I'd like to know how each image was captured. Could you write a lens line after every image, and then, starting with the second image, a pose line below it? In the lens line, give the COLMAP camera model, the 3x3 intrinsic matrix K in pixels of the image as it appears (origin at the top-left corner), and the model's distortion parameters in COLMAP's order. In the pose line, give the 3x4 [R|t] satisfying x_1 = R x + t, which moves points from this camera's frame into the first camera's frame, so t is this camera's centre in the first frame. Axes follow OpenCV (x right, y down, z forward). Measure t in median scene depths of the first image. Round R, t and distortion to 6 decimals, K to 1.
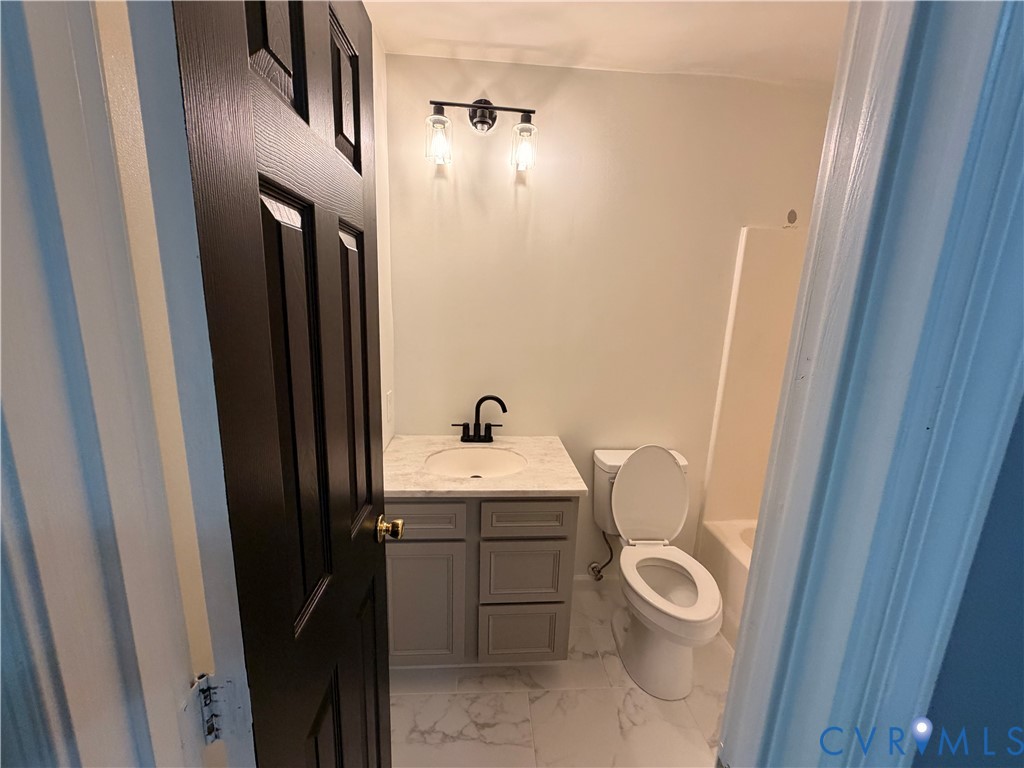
lens RADIAL K [[410.5, 0, 511.7], [0, 410.5, 383.5], [0, 0, 1]] dist [0.002873, 0.000166]
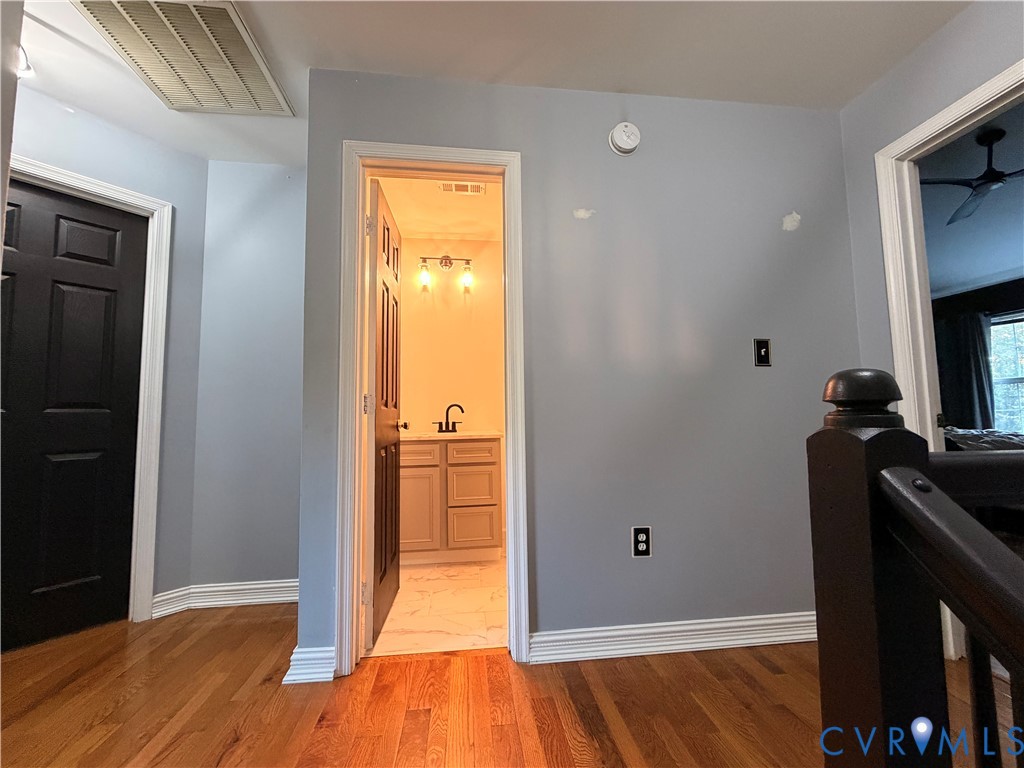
lens RADIAL K [[410.5, 0, 510.4], [0, 410.5, 386.5], [0, 0, 1]] dist [0.002873, 0.000166]
pose [[0.997884, -0.048619, 0.043178, 0.127768], [0.058667, 0.959540, -0.275393, 0.509664], [-0.028041, 0.277343, 0.960362, -0.781972]]
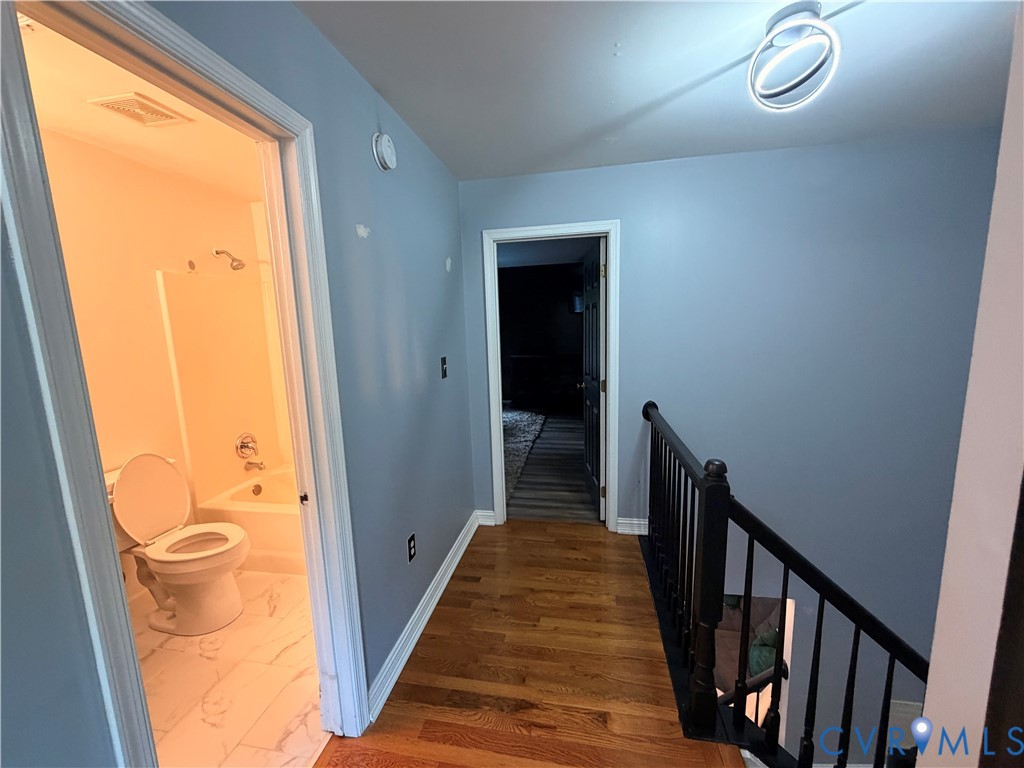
lens RADIAL K [[410.5, 0, 510.3], [0, 410.5, 387.0], [0, 0, 1]] dist [0.002873, 0.000166]
pose [[0.252663, -0.197341, 0.947216, -0.497430], [0.236237, 0.961933, 0.137393, 0.060897], [-0.938272, 0.189053, 0.289664, -0.375888]]
